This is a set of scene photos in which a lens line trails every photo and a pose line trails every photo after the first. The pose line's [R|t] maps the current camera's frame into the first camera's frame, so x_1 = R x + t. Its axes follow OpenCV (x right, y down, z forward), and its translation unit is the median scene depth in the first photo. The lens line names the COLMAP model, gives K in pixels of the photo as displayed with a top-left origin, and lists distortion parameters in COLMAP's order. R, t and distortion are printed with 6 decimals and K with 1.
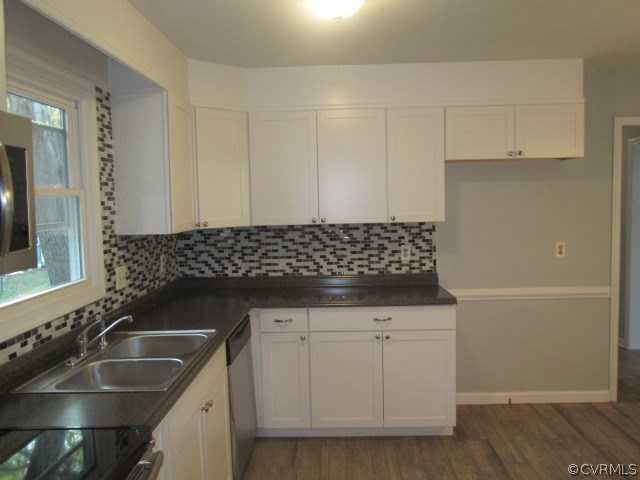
lens RADIAL K [[532.7, 0, 315.3], [0, 532.7, 240.2], [0, 0, 1]] dist [-0.045182, 0.013012]
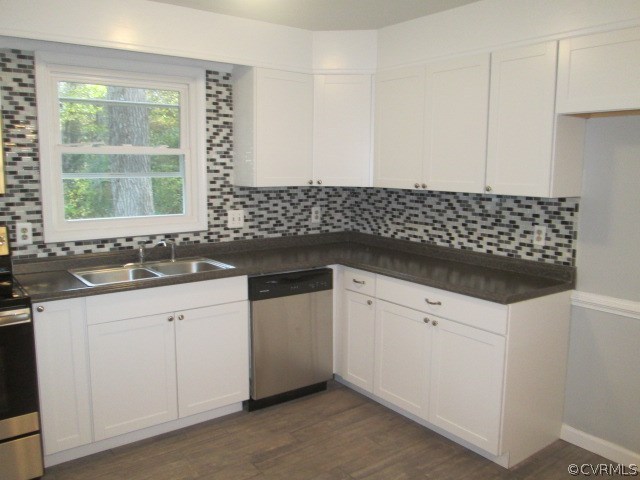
lens RADIAL K [[532.7, 0, 315.3], [0, 532.7, 240.2], [0, 0, 1]] dist [-0.045182, 0.013012]
pose [[0.628855, 0.139385, -0.764927, 0.559011], [-0.084078, 0.990222, 0.111317, -0.028317], [0.772964, -0.005689, 0.634425, 0.247818]]
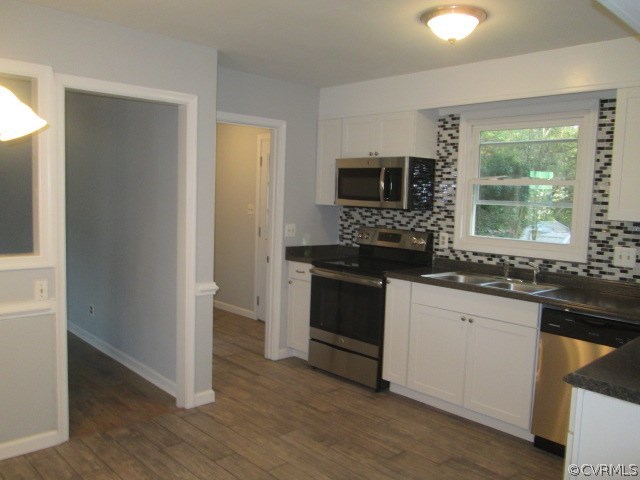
lens RADIAL K [[532.7, 0, 315.3], [0, 532.7, 240.2], [0, 0, 1]] dist [-0.045182, 0.013012]
pose [[-0.702611, 0.066278, -0.708481, 0.679368], [-0.068060, 0.984829, 0.159625, -0.075952], [0.708312, 0.160374, -0.687440, 0.974560]]
